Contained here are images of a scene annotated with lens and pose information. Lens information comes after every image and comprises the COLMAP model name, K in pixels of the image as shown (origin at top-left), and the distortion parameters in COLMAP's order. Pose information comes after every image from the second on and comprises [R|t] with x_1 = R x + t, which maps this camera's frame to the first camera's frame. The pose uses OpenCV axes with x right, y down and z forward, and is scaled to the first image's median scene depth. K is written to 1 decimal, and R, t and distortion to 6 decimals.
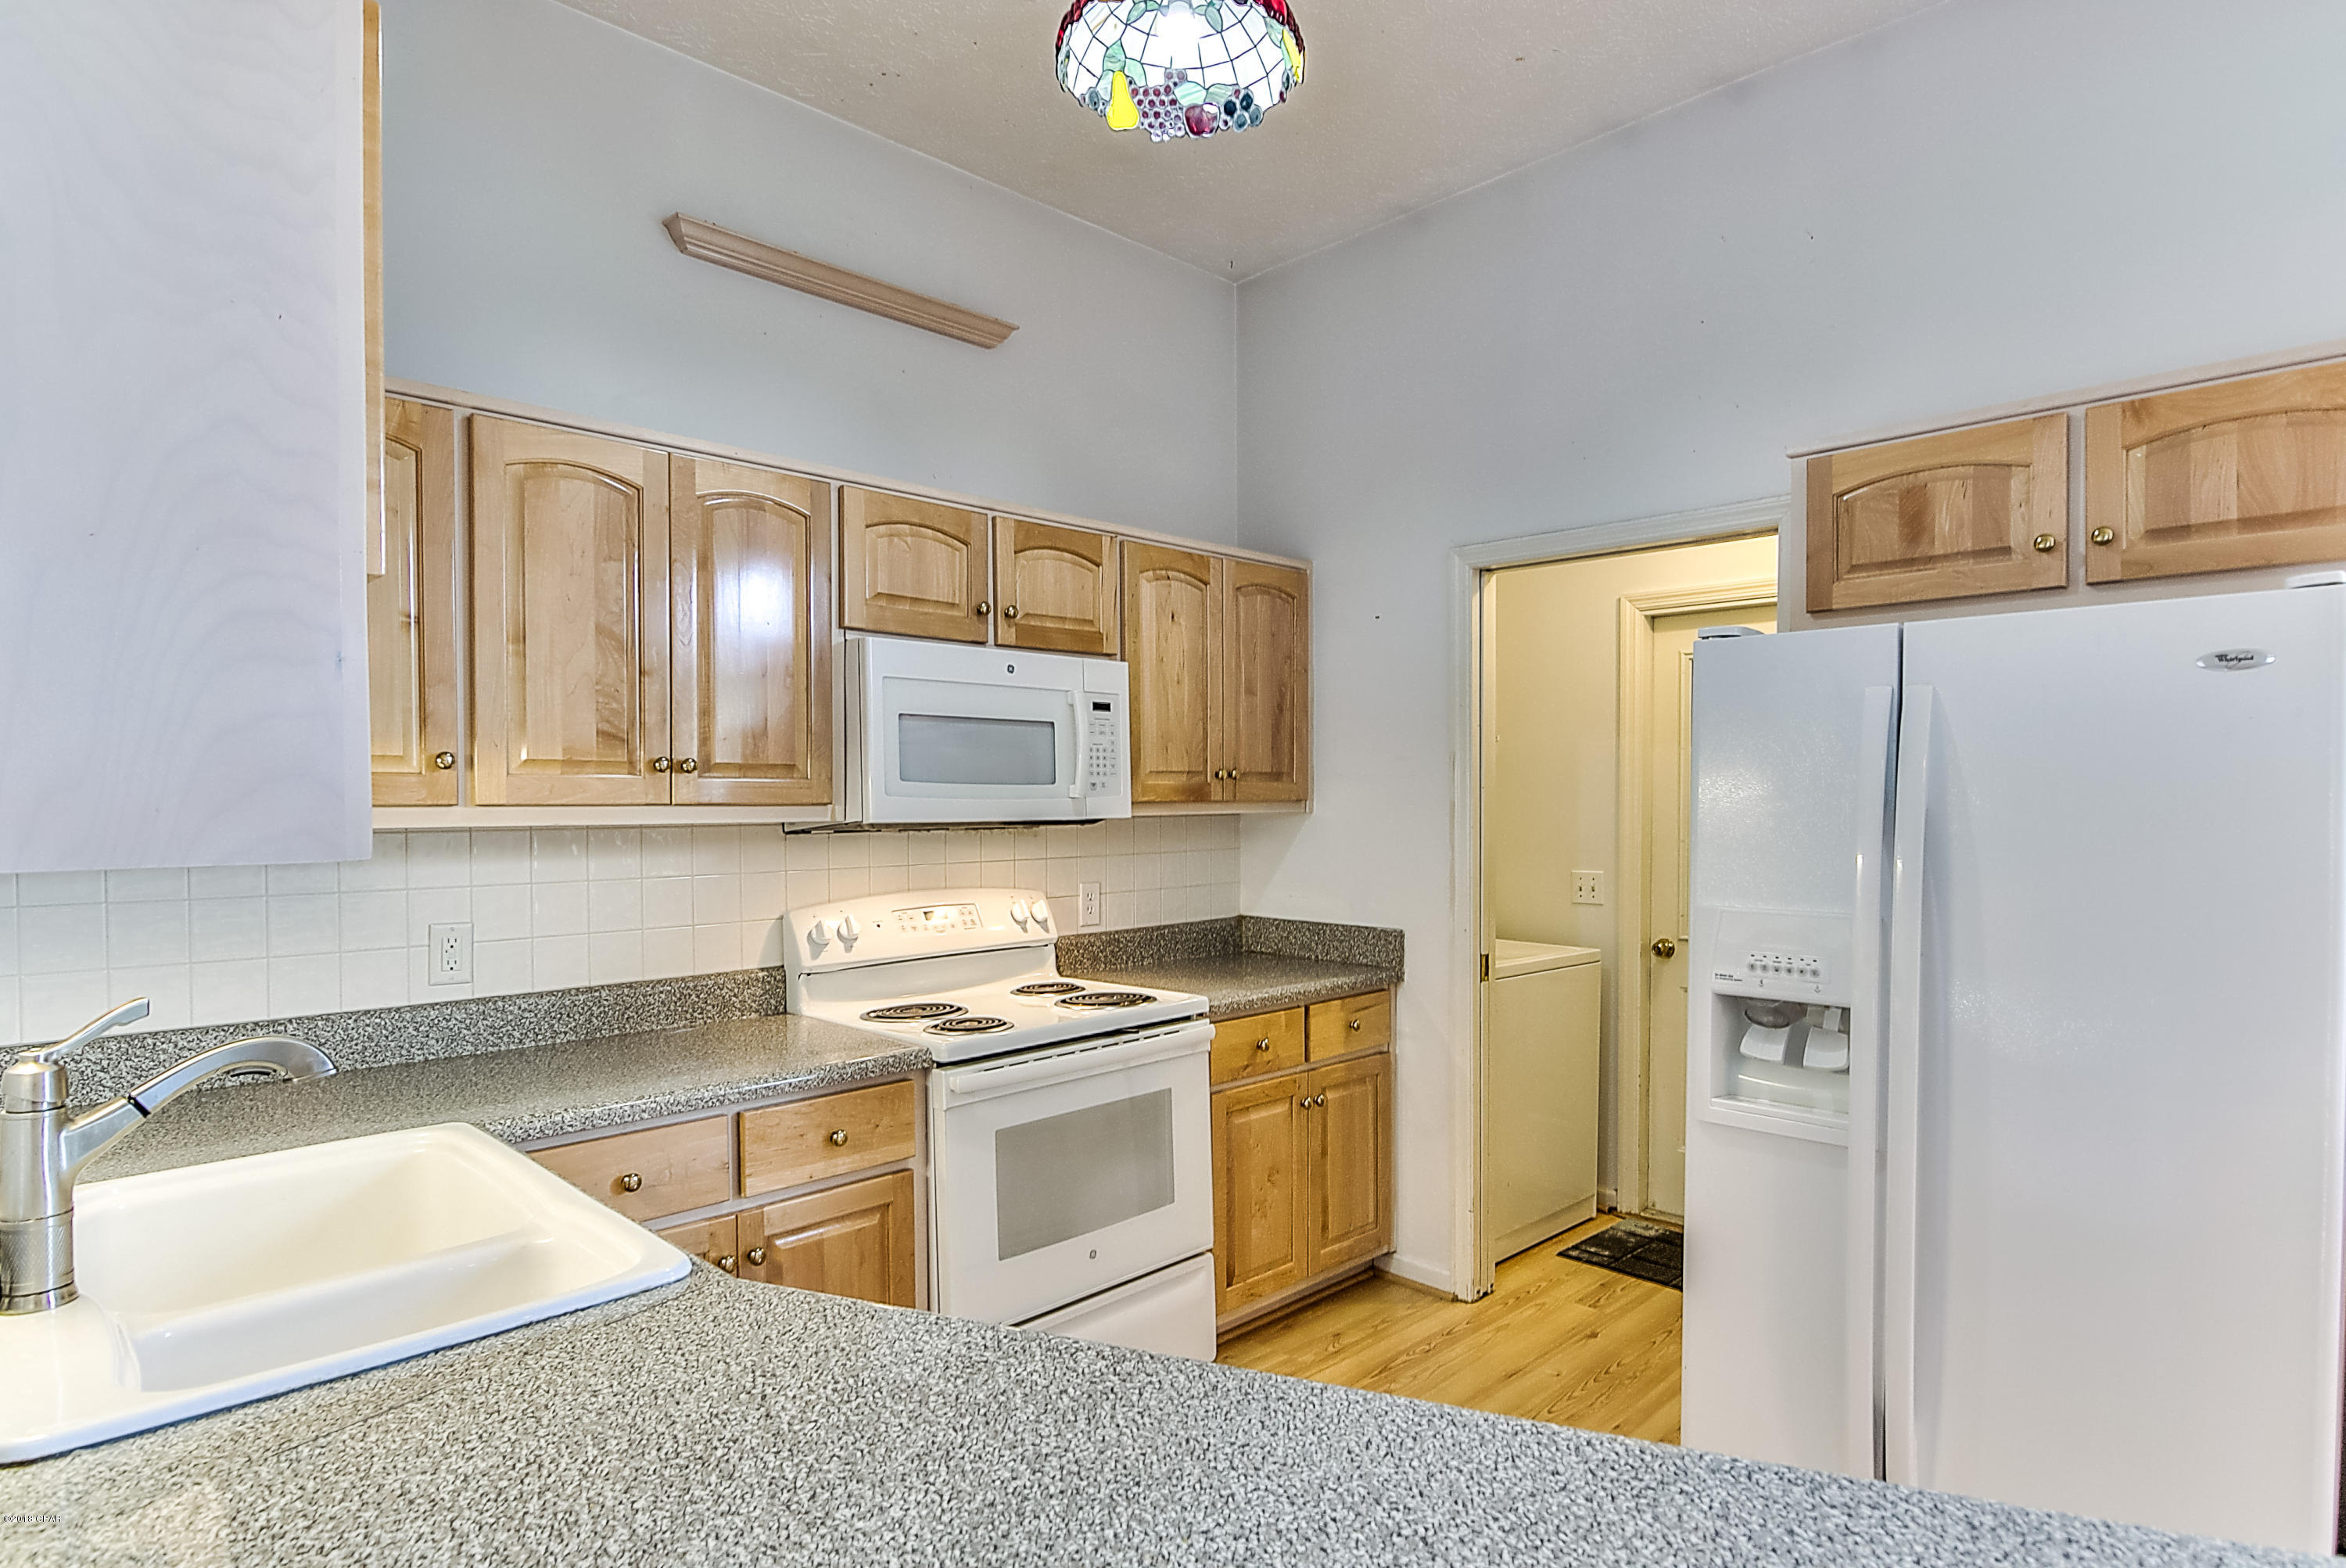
lens RADIAL K [[1263.3, 0, 1166.6], [0, 1263.3, 792.8], [0, 0, 1]] dist [-0.000136, -0.002632]
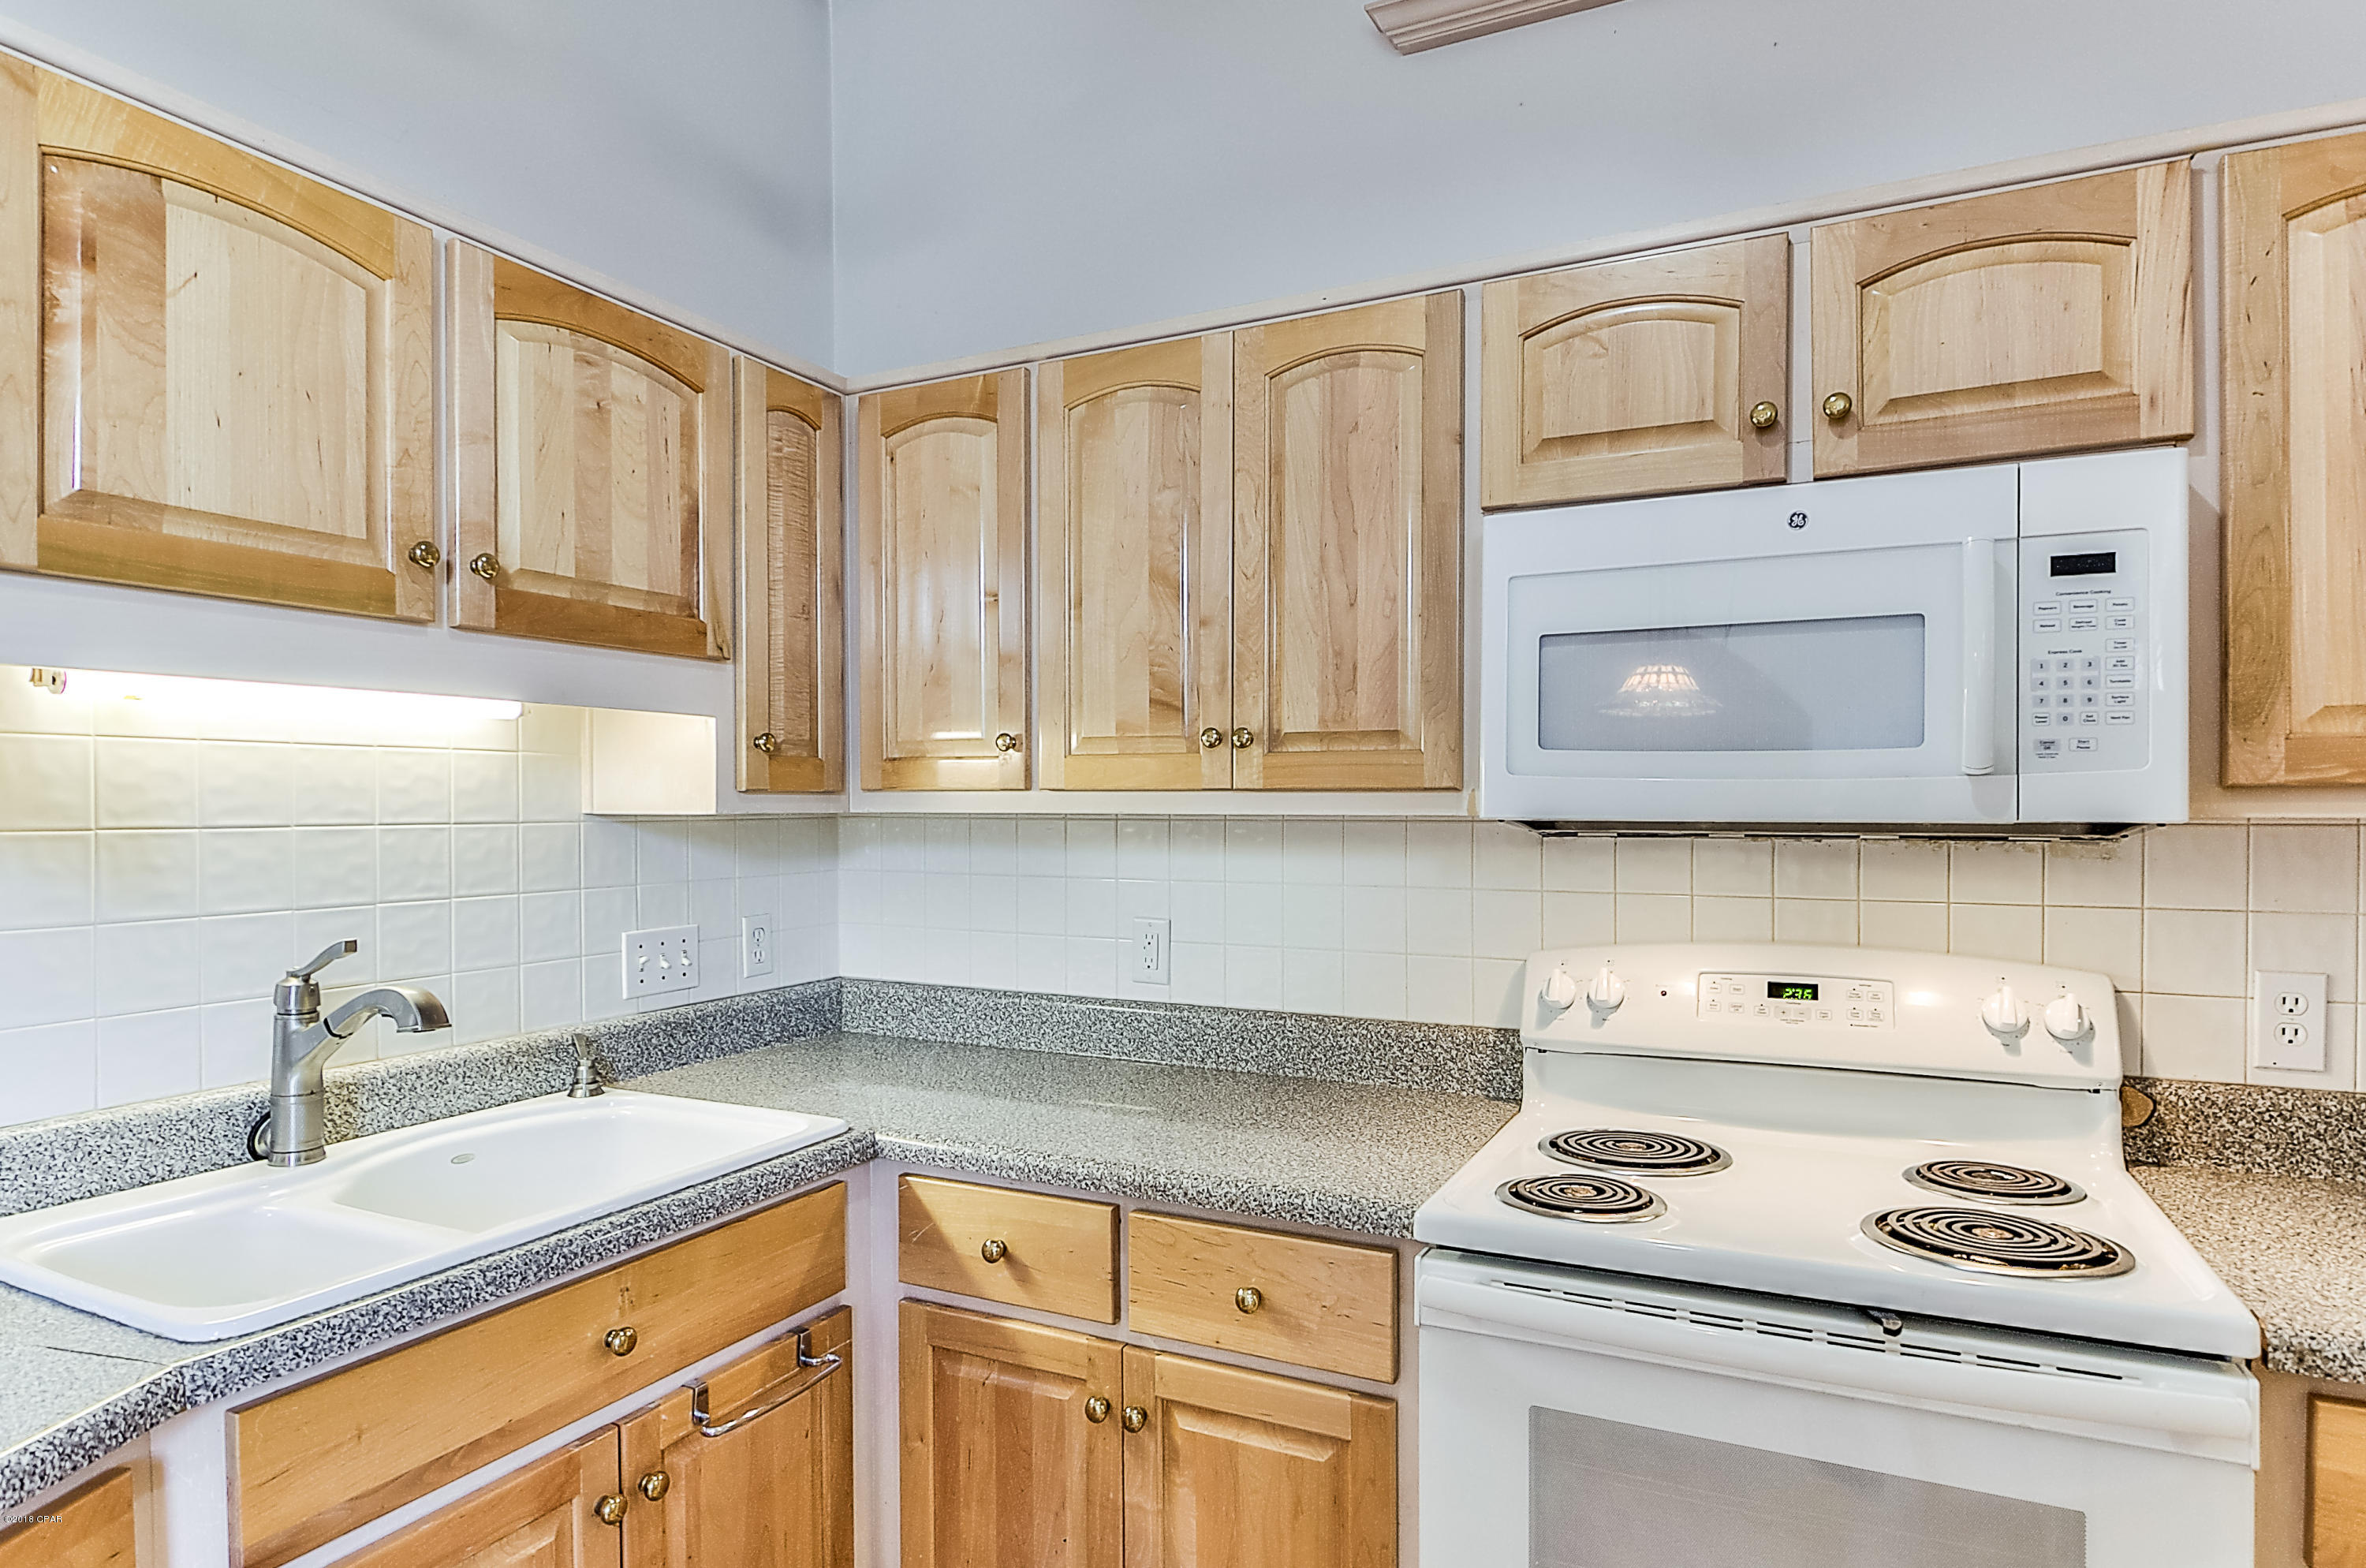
lens RADIAL K [[1274.1, 0, 1185.0], [0, 1274.1, 800.6], [0, 0, 1]] dist [-0.000136, -0.002632]
pose [[0.330706, 0.001436, -0.943733, 0.293549], [0.001716, 0.999996, 0.002123, 0.013026], [0.943732, -0.002321, 0.330703, 0.635930]]
